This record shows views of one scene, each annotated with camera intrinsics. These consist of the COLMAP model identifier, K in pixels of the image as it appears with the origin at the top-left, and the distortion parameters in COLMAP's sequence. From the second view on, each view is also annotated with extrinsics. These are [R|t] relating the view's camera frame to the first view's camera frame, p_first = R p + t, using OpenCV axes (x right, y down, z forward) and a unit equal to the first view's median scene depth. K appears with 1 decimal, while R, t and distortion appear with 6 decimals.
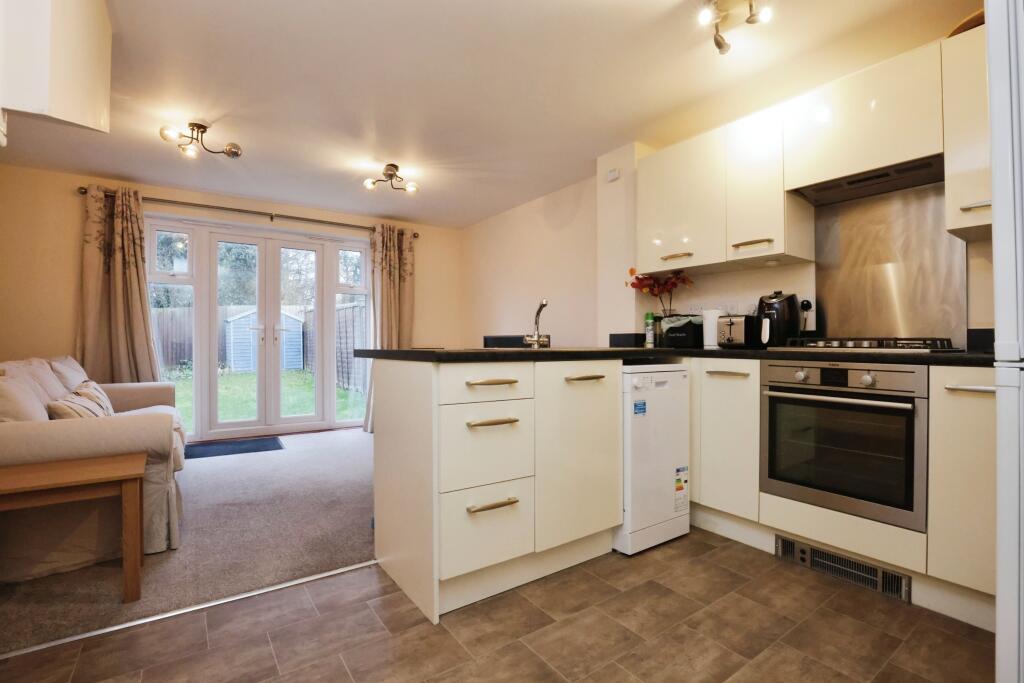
lens RADIAL K [[473.4, 0, 512.0], [0, 473.4, 341.5], [0, 0, 1]] dist [-0.030718, 0.000237]
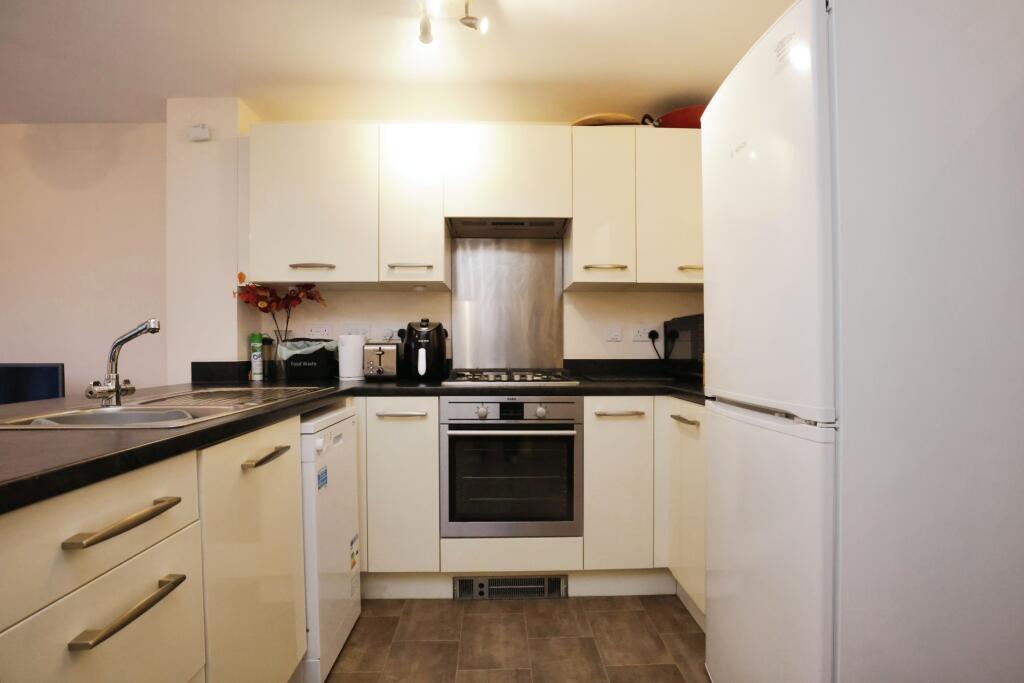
lens RADIAL K [[473.5, 0, 521.8], [0, 473.5, 348.4], [0, 0, 1]] dist [-0.040541, 0.005284]
pose [[0.537683, -0.008164, 0.843107, -0.120442], [0.002577, 0.999964, 0.008039, -0.046007], [-0.843143, -0.002149, 0.537685, 0.267017]]
